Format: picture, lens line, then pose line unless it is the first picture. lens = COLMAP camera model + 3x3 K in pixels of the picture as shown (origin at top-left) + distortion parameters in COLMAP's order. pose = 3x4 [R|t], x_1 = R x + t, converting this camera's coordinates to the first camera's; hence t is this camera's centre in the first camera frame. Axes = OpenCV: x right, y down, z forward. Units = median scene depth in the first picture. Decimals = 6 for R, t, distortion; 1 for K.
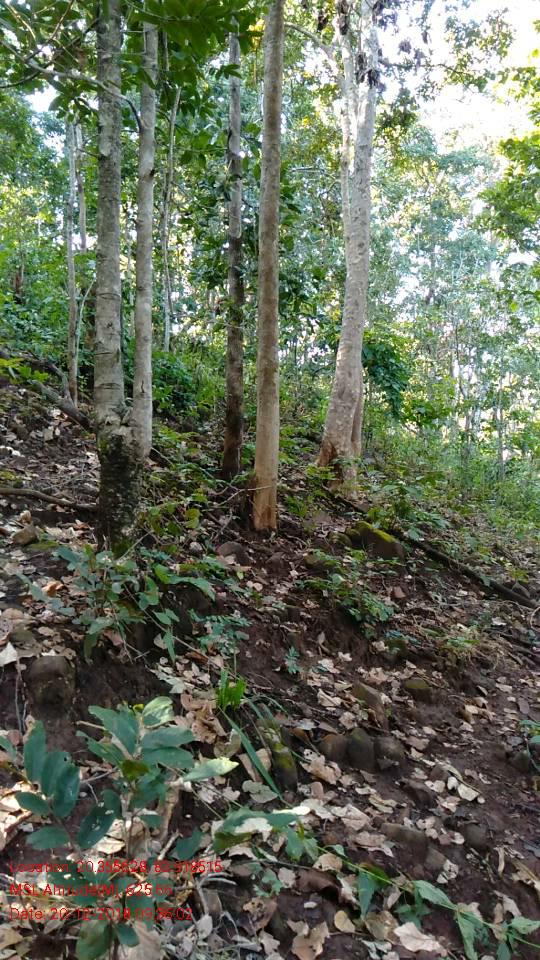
lens RADIAL K [[715.7, 0, 270.1], [0, 715.7, 484.0], [0, 0, 1]] dist [0.046007, -0.007742]
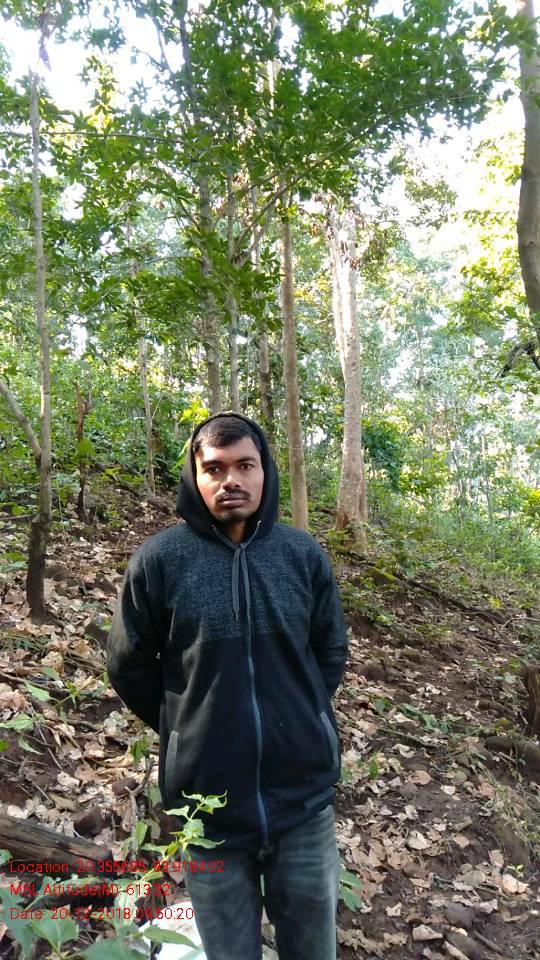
lens RADIAL K [[715.7, 0, 268.0], [0, 715.7, 478.8], [0, 0, 1]] dist [0.046007, -0.007742]
pose [[0.997333, -0.071912, -0.012445, -0.032644], [0.069897, 0.990247, -0.120522, 0.029524], [0.020991, 0.119330, 0.992633, -0.312027]]
